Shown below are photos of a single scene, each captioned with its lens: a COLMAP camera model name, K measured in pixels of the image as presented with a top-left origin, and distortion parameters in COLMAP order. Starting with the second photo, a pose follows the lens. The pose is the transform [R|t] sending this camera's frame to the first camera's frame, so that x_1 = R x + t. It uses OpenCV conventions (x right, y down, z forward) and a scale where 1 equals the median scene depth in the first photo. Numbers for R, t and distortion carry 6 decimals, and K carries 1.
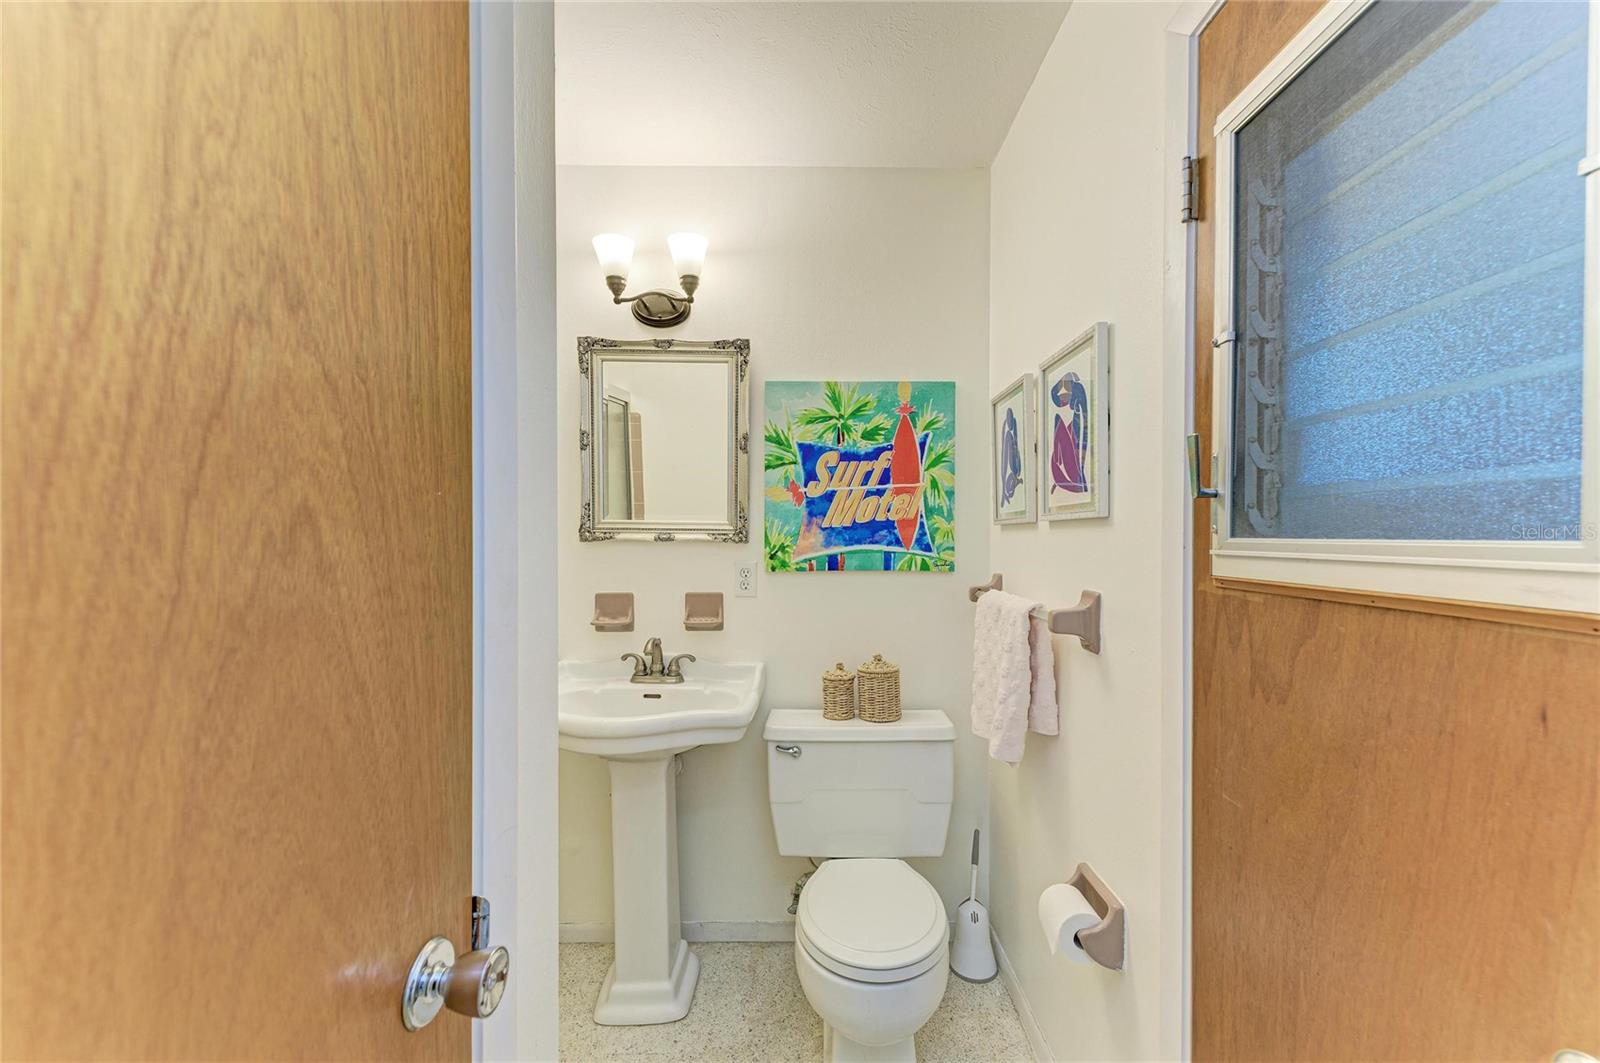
lens RADIAL K [[631.6, 0, 813.7], [0, 631.6, 539.4], [0, 0, 1]] dist [0.019902, -0.006660]
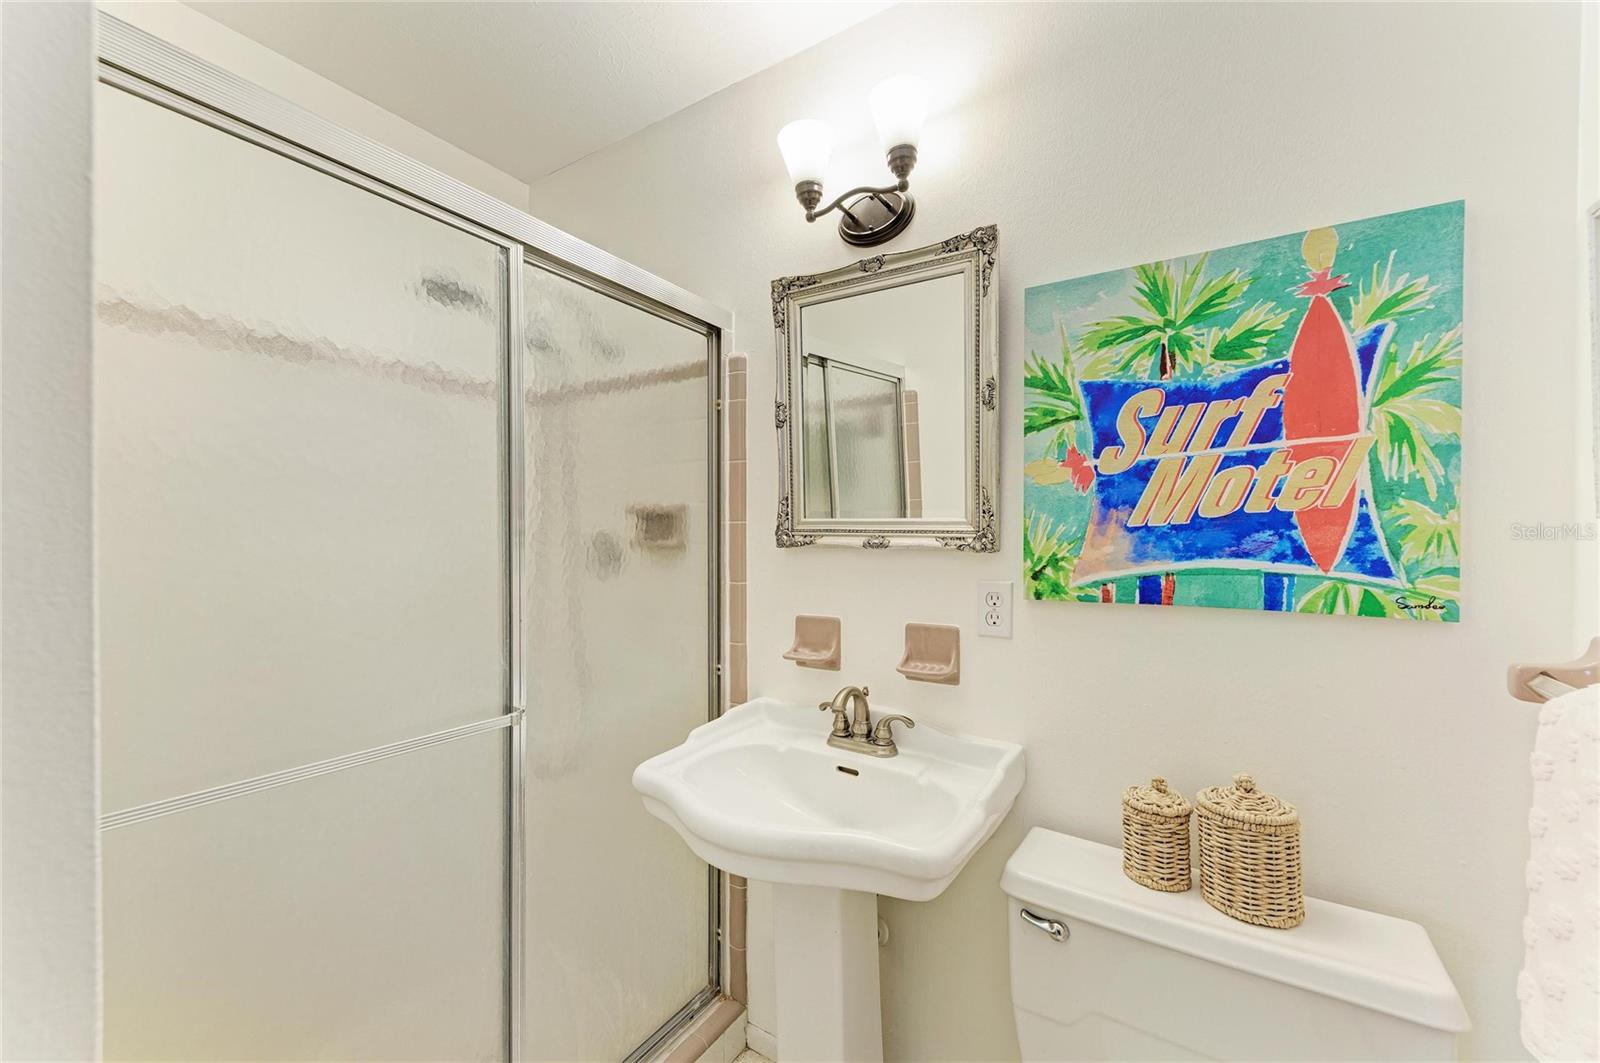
lens RADIAL K [[629.2, 0, 805.2], [0, 629.2, 539.8], [0, 0, 1]] dist [0.018592, -0.006105]
pose [[0.845209, 0.004107, -0.534420, 0.071178], [-0.003988, 0.999991, 0.001378, -0.006863], [0.534421, 0.000967, 0.845218, 0.368375]]
